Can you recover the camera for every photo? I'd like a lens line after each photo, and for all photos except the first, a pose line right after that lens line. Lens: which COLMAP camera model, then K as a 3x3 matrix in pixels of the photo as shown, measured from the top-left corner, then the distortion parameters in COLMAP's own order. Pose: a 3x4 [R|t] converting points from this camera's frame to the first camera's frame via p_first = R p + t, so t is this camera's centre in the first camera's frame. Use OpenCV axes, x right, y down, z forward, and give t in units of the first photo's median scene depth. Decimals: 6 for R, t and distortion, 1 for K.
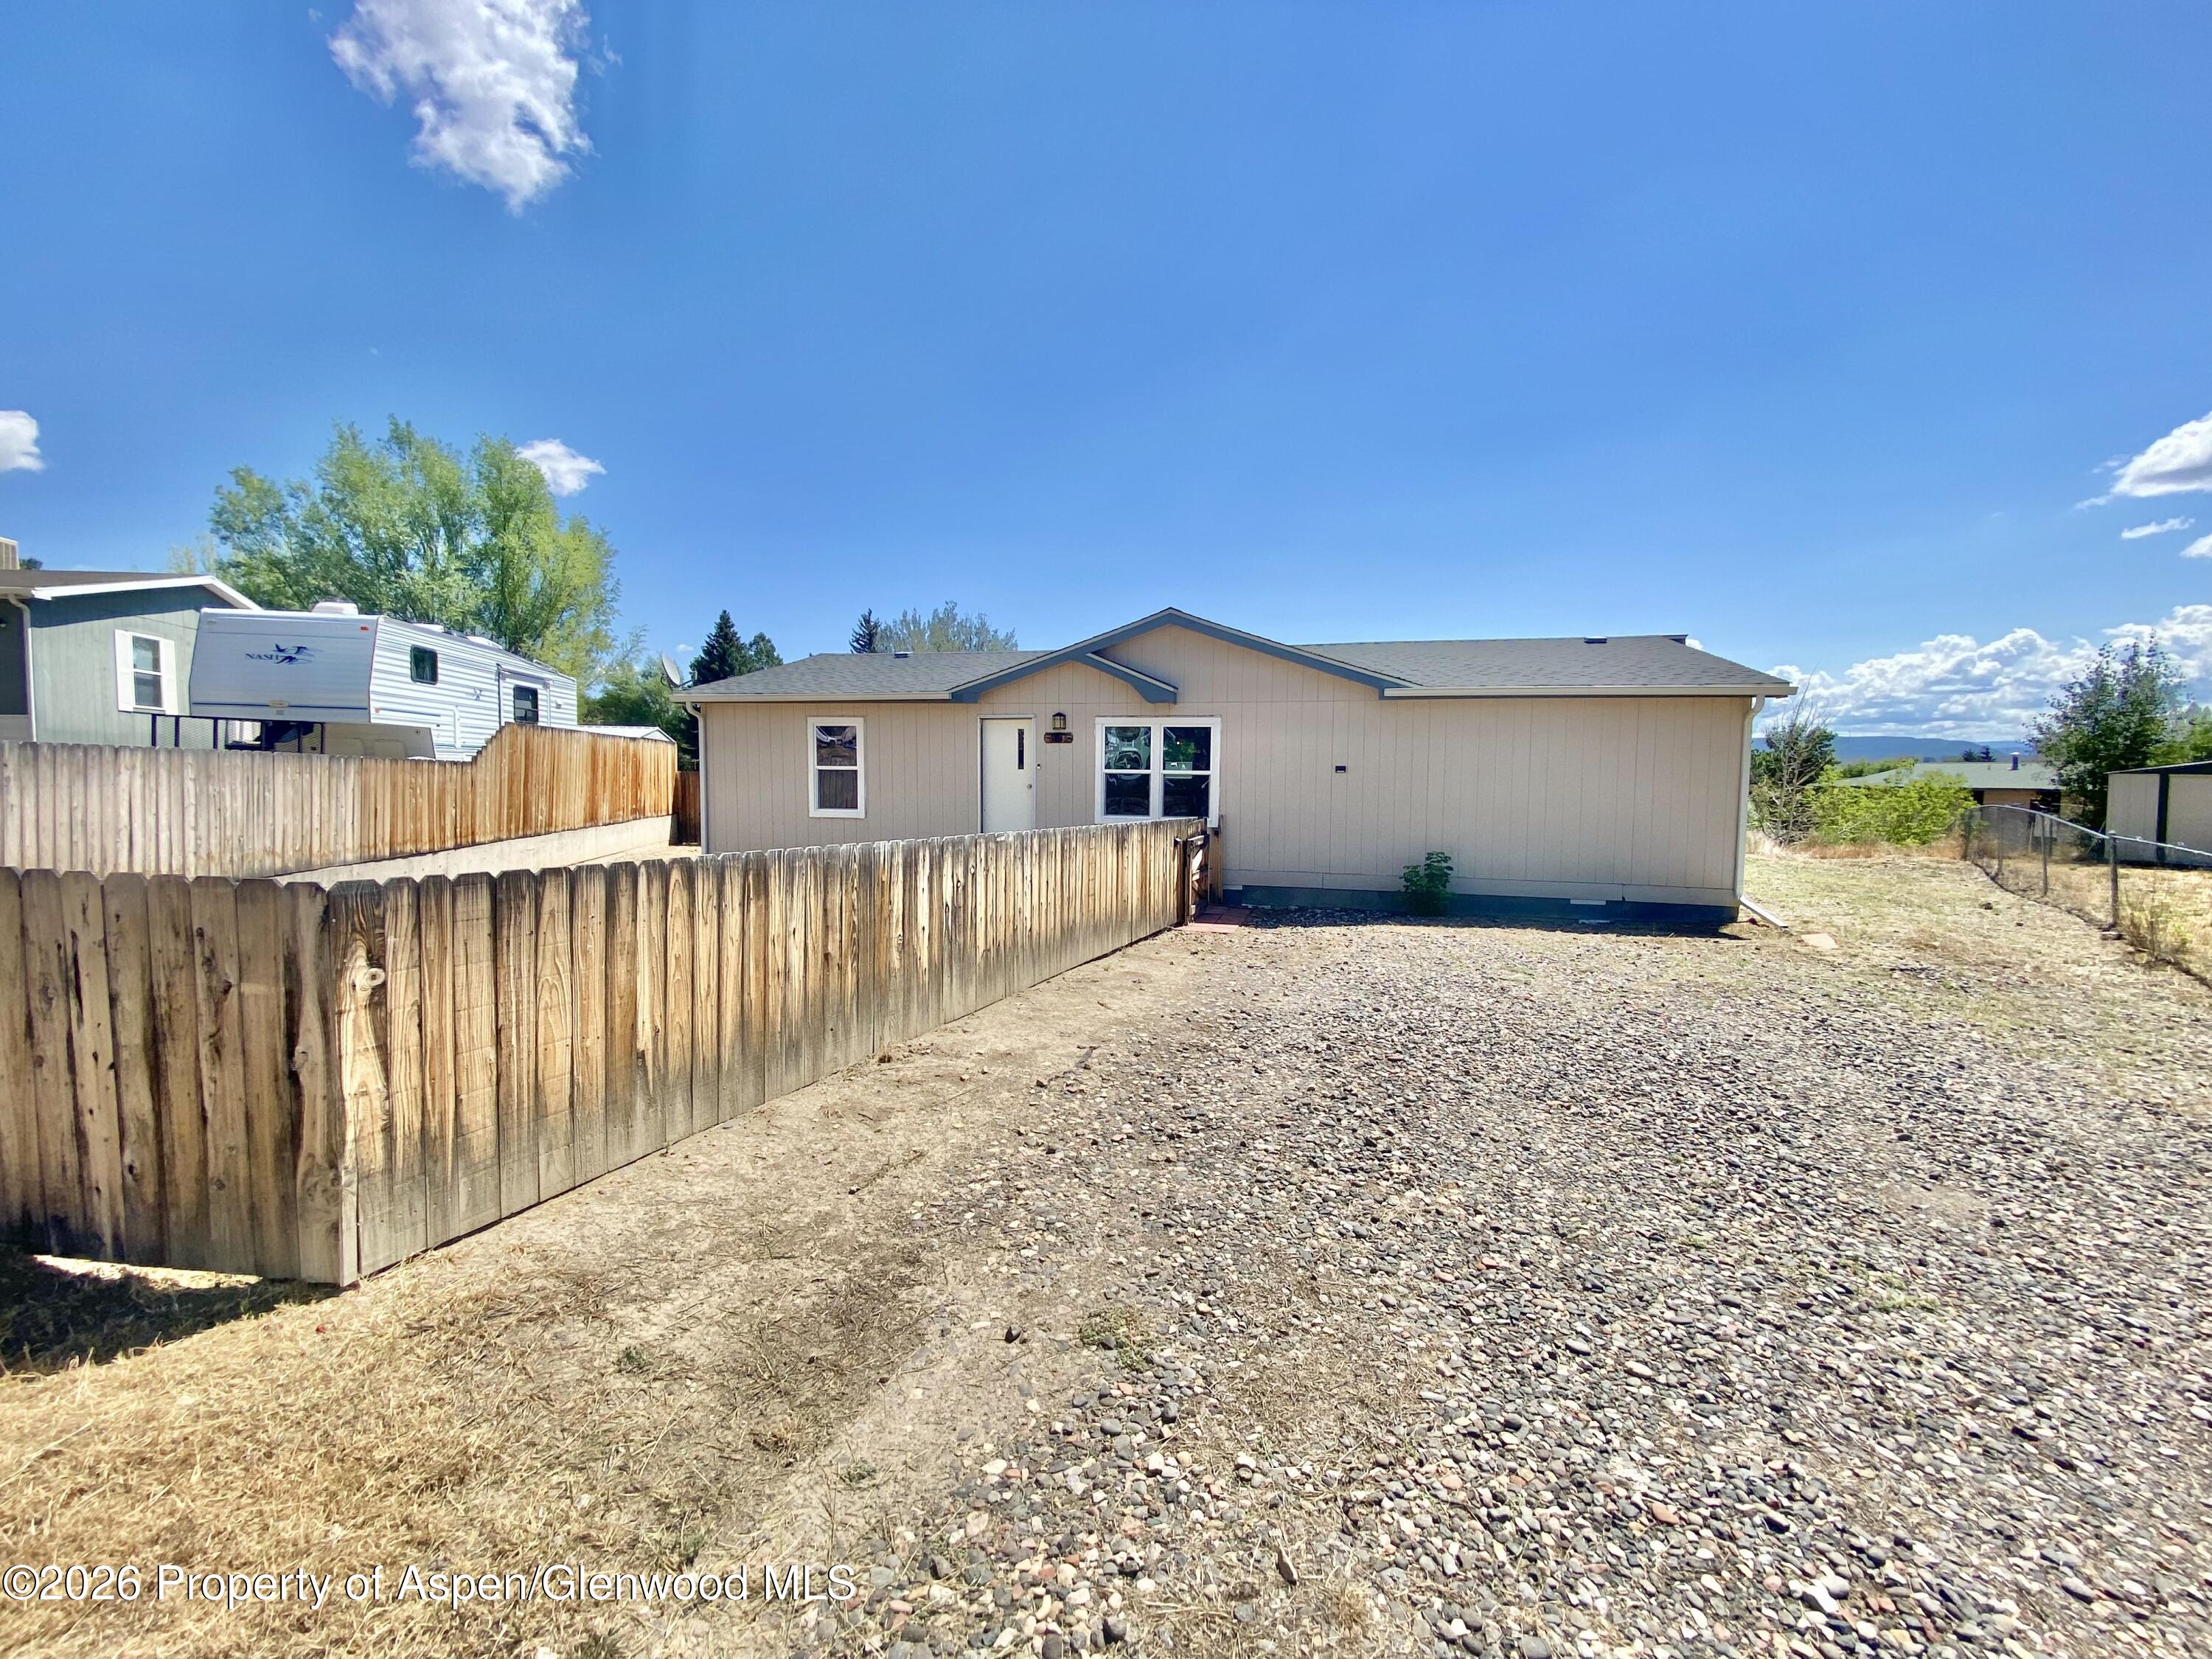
lens RADIAL K [[898.8, 0, 1113.3], [0, 898.8, 833.5], [0, 0, 1]] dist [-0.000464, -0.010920]
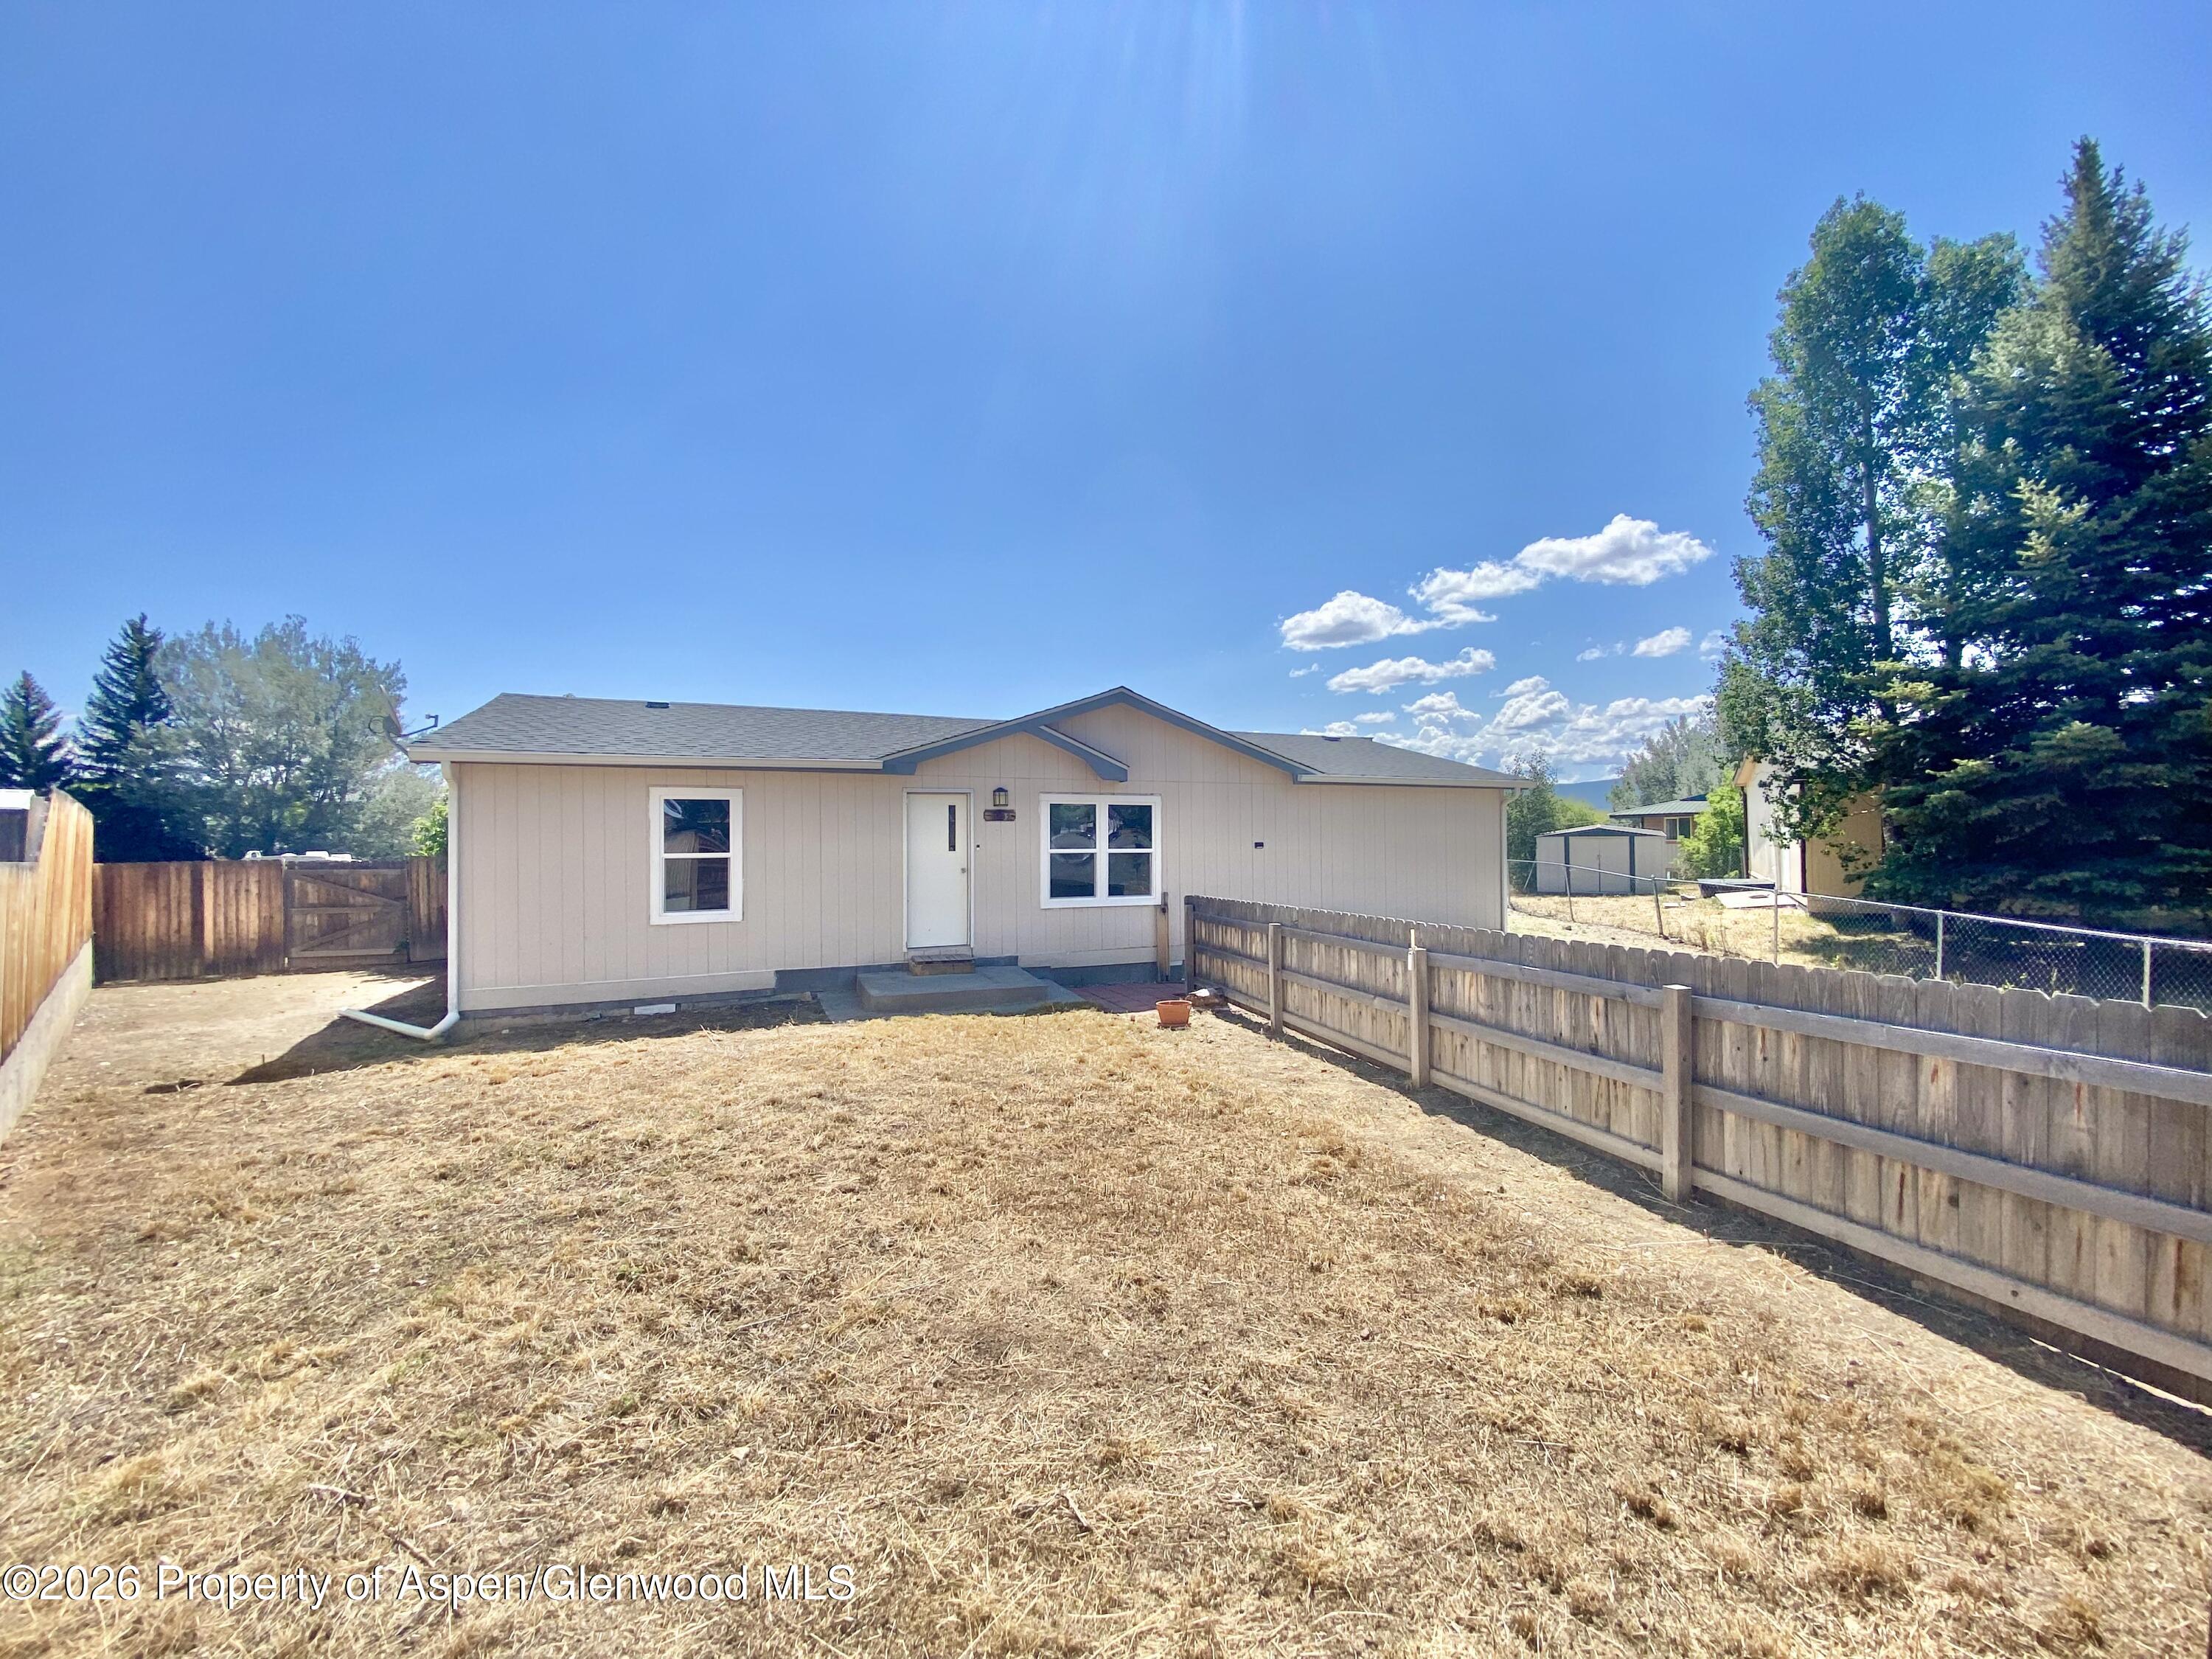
lens RADIAL K [[898.8, 0, 1115.4], [0, 898.8, 820.7], [0, 0, 1]] dist [-0.000464, -0.010920]
pose [[0.803335, -0.004441, 0.595510, -0.594701], [0.054854, 0.996273, -0.066567, -0.041828], [-0.592995, 0.086141, 0.800585, 0.248502]]
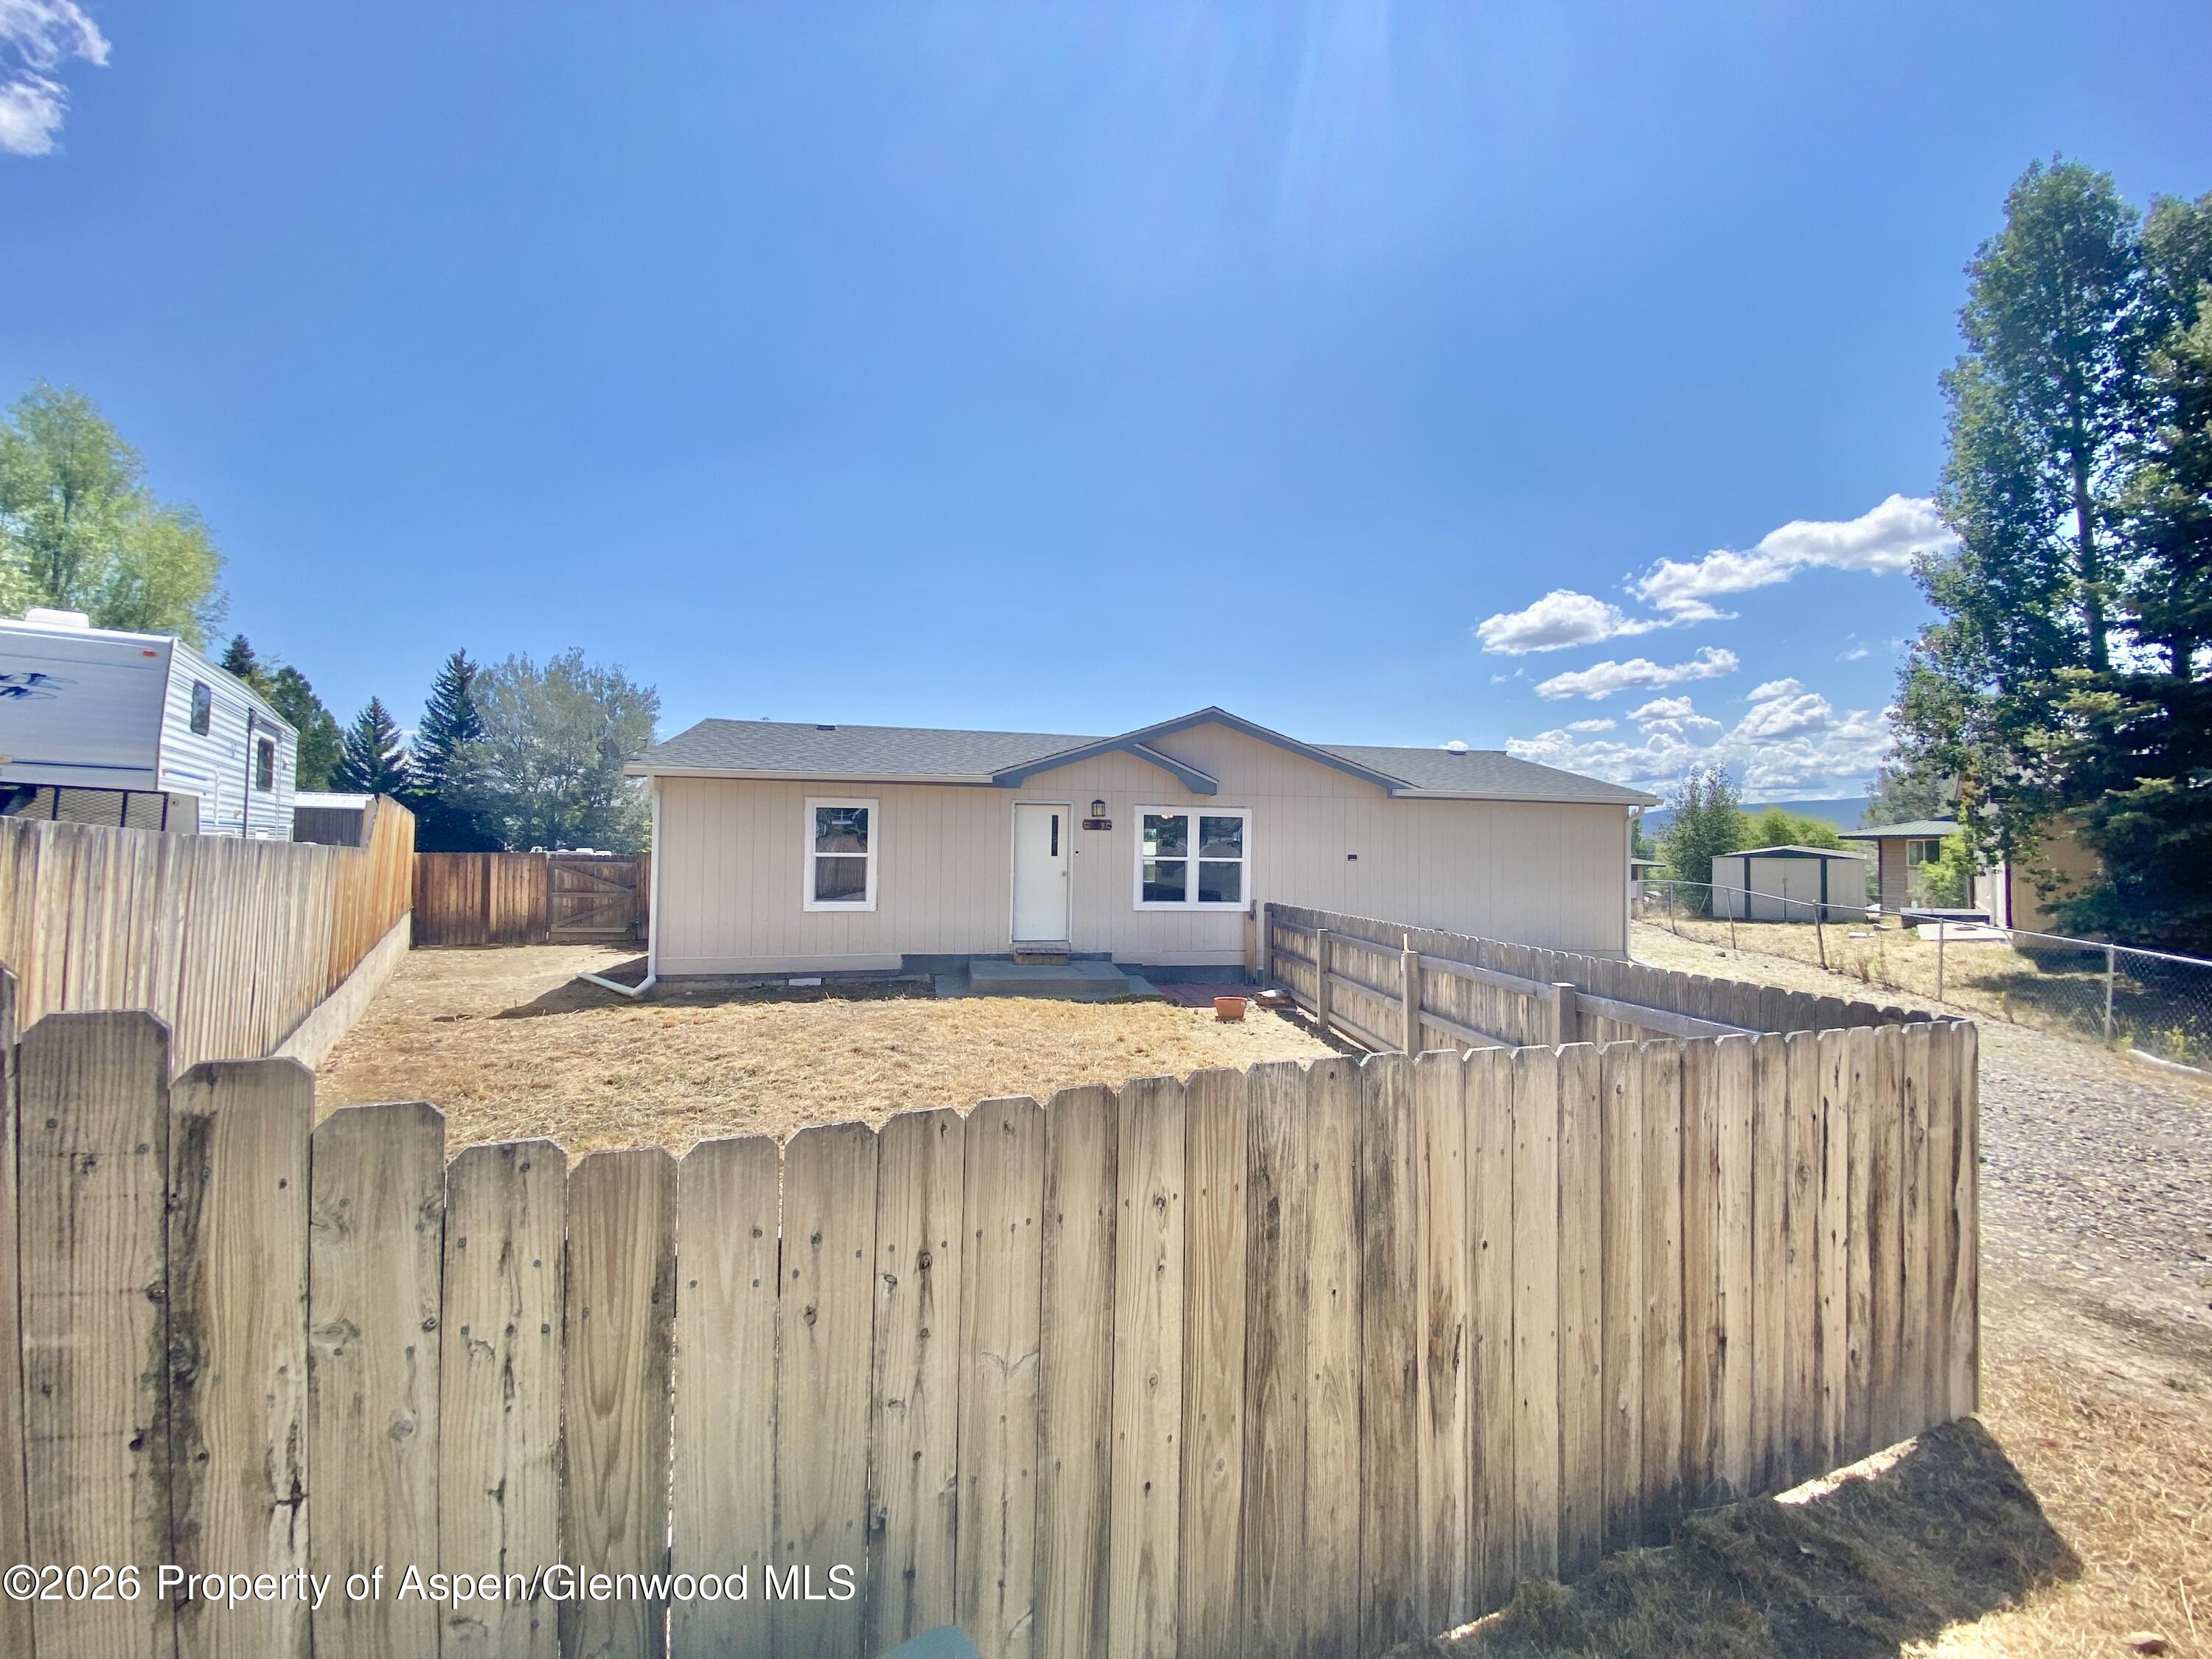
lens RADIAL K [[898.8, 0, 1114.6], [0, 898.8, 816.8], [0, 0, 1]] dist [-0.000464, -0.010920]
pose [[0.906969, 0.016849, 0.420861, -0.547620], [0.024152, 0.995475, -0.091902, -0.028007], [-0.420505, 0.093517, 0.902458, 0.106543]]
